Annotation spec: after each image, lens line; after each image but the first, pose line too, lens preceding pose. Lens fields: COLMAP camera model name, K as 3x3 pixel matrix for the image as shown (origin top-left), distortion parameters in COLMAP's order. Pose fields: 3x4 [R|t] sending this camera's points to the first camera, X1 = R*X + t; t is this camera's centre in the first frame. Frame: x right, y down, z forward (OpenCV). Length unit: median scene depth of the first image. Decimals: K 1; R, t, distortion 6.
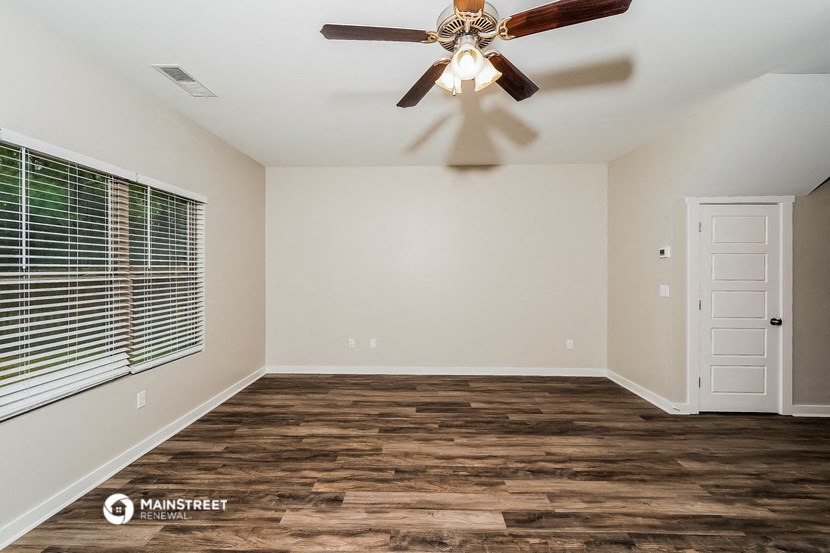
lens RADIAL K [[340.7, 0, 414.5], [0, 340.7, 269.0], [0, 0, 1]] dist [-0.000521, 0.000111]
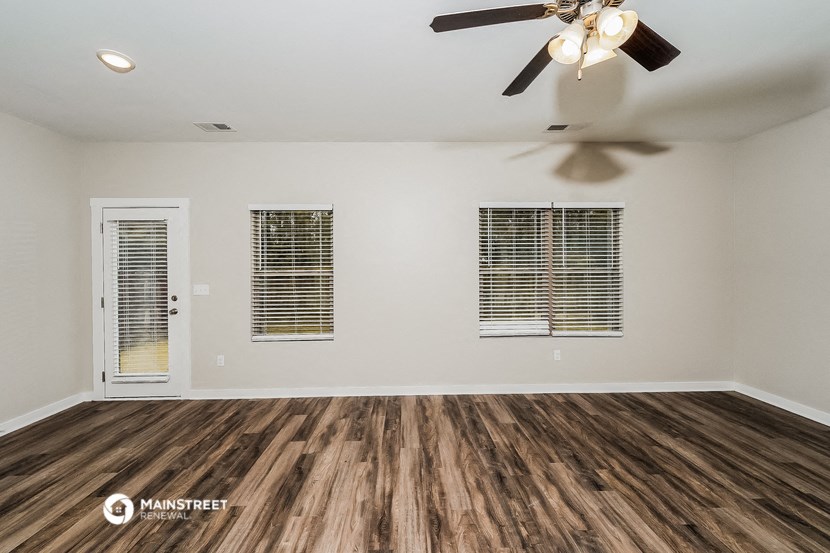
lens RADIAL K [[340.7, 0, 414.5], [0, 340.7, 269.0], [0, 0, 1]] dist [-0.000521, 0.000111]
pose [[0.056828, 0.005939, -0.998366, 0.626002], [0.000913, 0.999982, 0.006000, 0.002879], [0.998384, -0.001252, 0.056821, 0.304118]]
